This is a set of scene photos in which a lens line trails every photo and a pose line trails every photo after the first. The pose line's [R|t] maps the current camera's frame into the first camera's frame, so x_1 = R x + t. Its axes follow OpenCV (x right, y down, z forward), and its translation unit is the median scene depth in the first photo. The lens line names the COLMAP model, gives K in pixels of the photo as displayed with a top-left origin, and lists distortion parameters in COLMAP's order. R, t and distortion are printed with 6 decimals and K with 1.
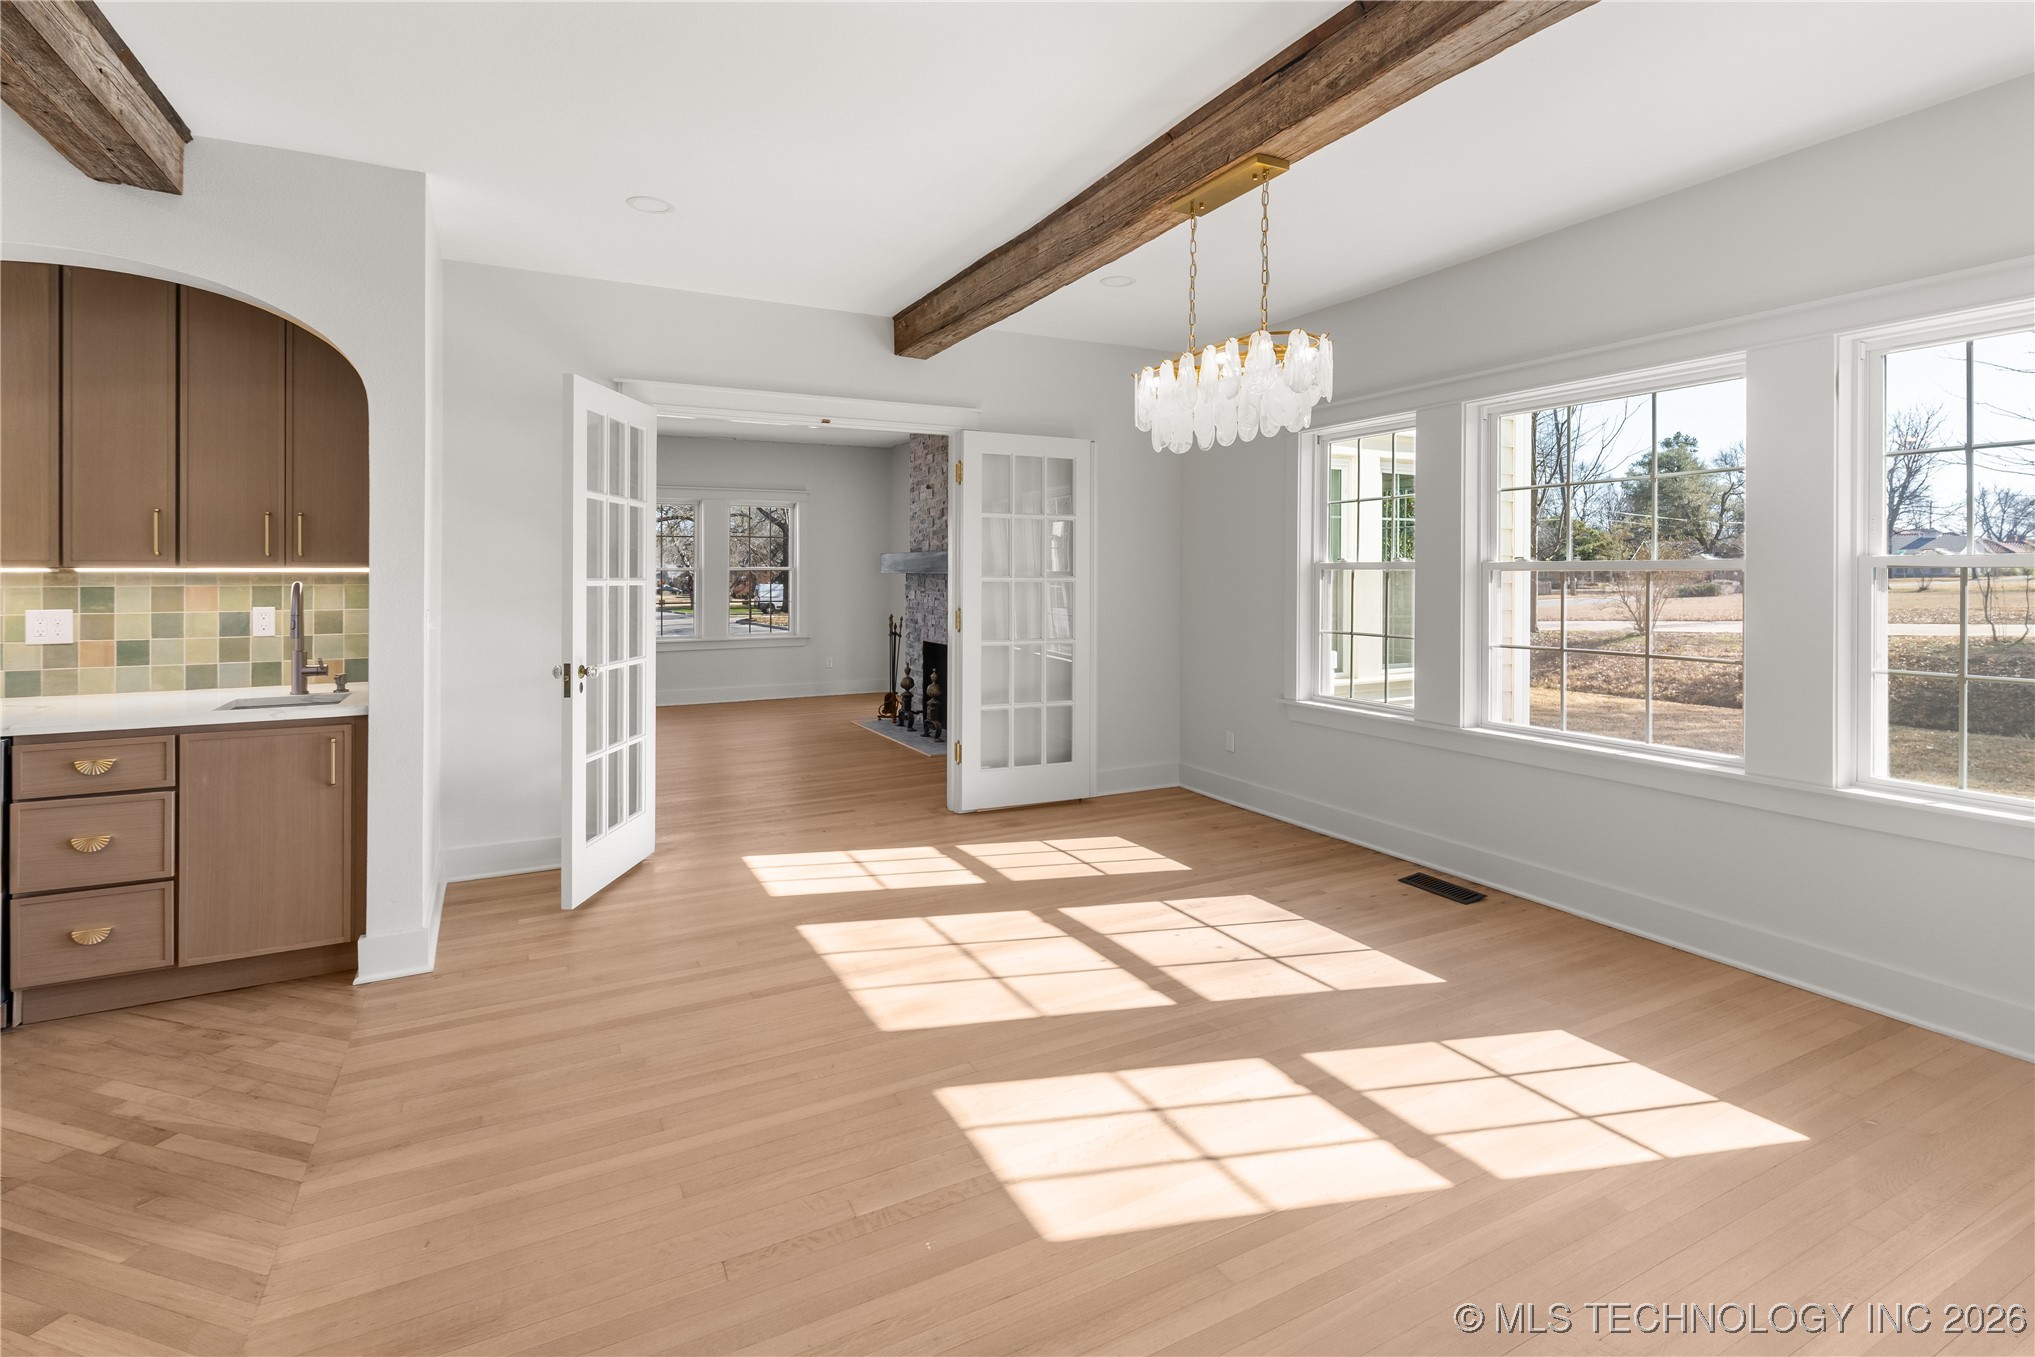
lens RADIAL K [[950.7, 0, 1017.1], [0, 950.7, 575.4], [0, 0, 1]] dist [0.010475, -0.004766]
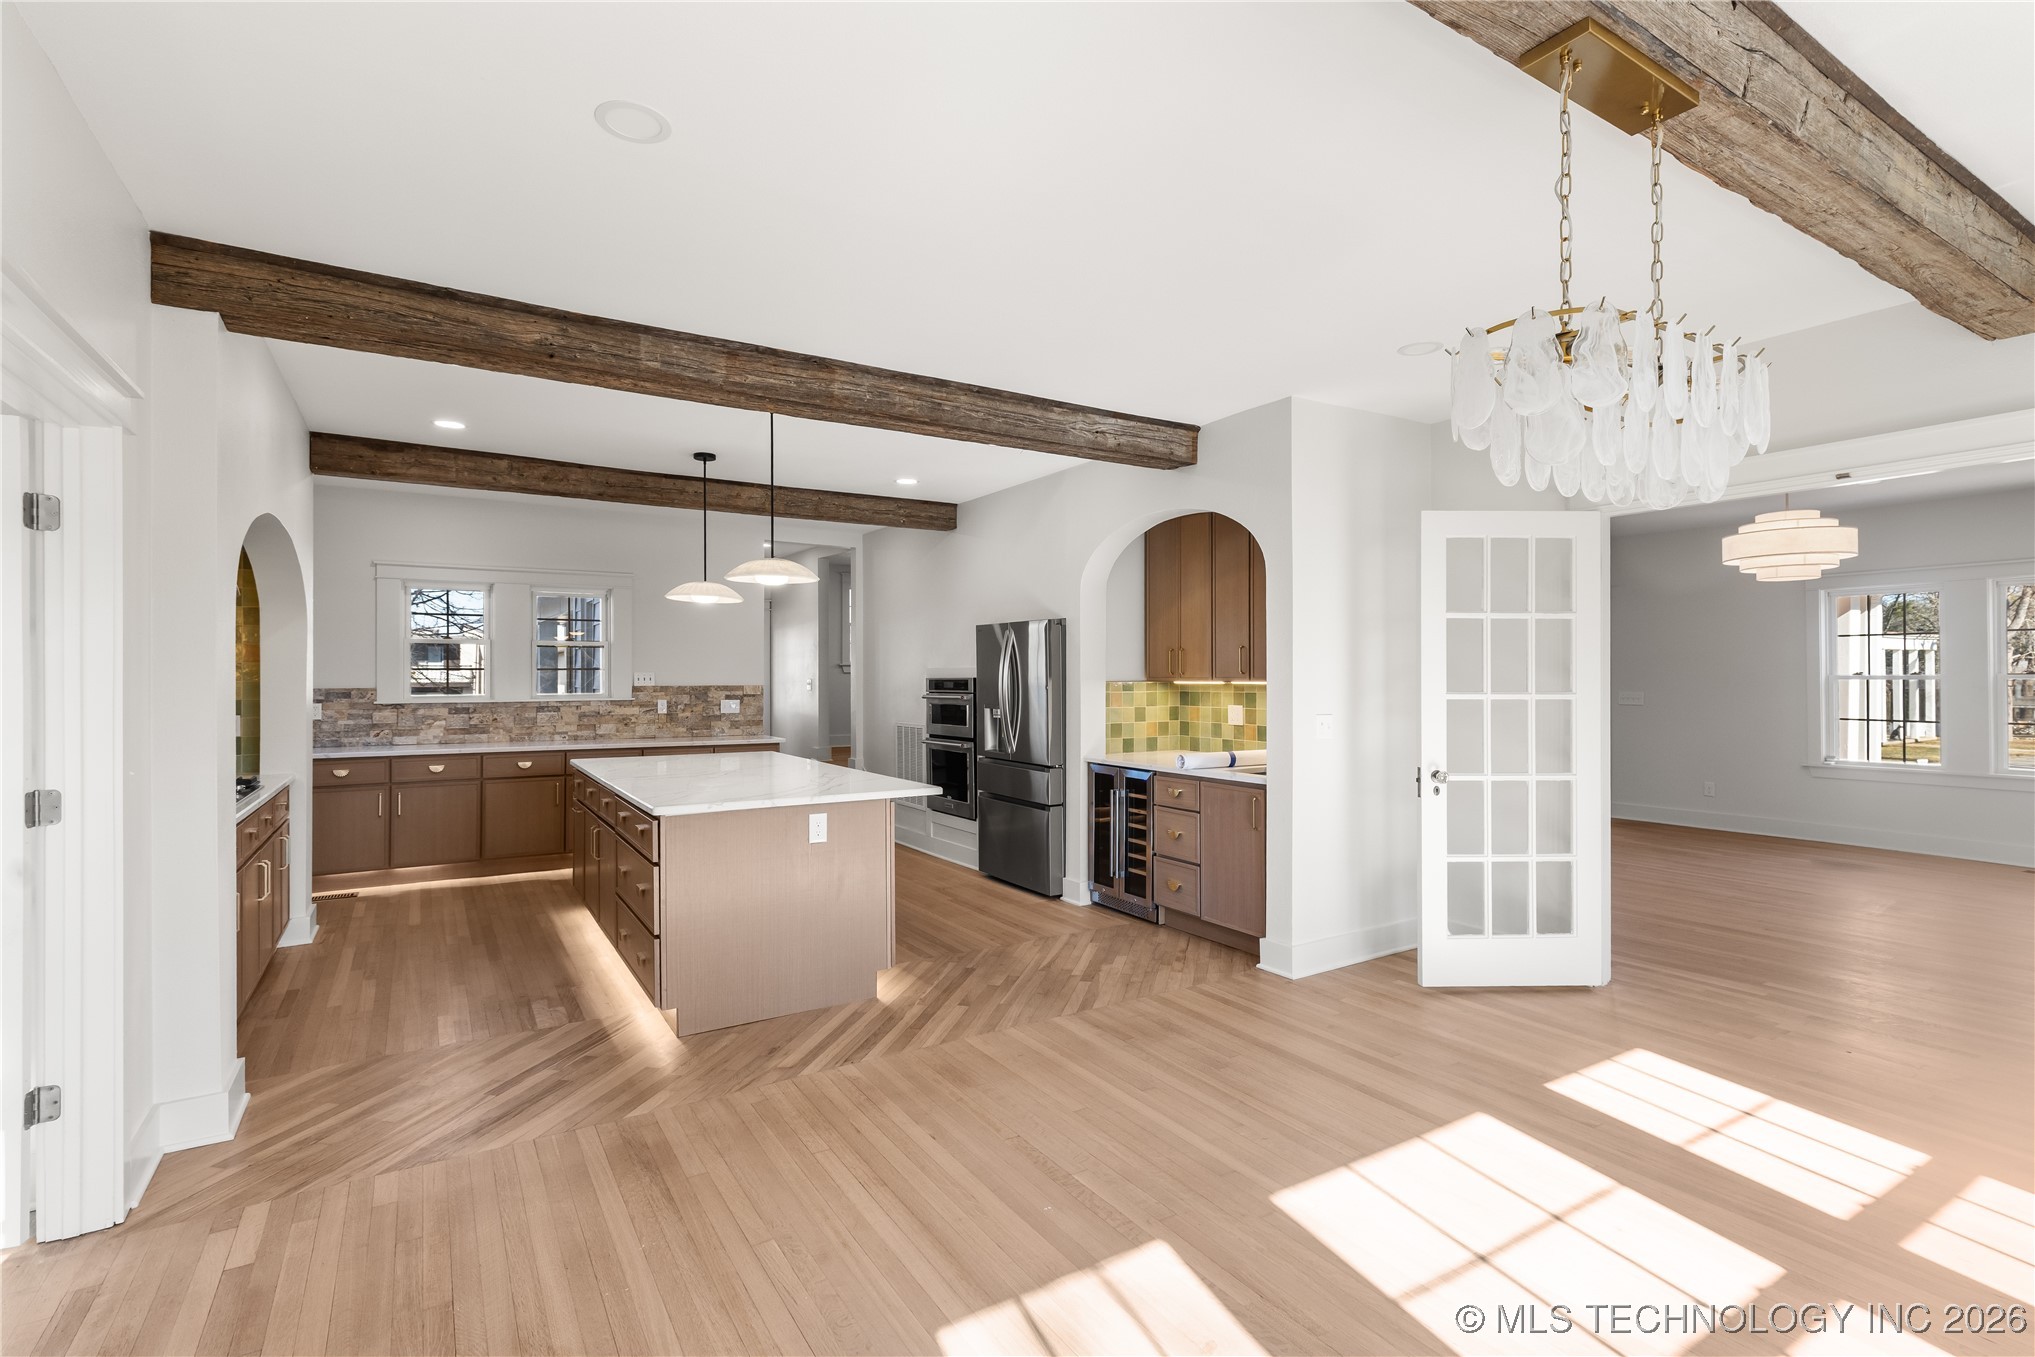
lens RADIAL K [[950.7, 0, 1014.0], [0, 950.7, 671.8], [0, 0, 1]] dist [0.010475, -0.004766]
pose [[0.069217, -0.004284, -0.997592, 0.672630], [0.002955, 0.999987, -0.004089, -0.018960], [0.997597, -0.002665, 0.069229, 0.475406]]
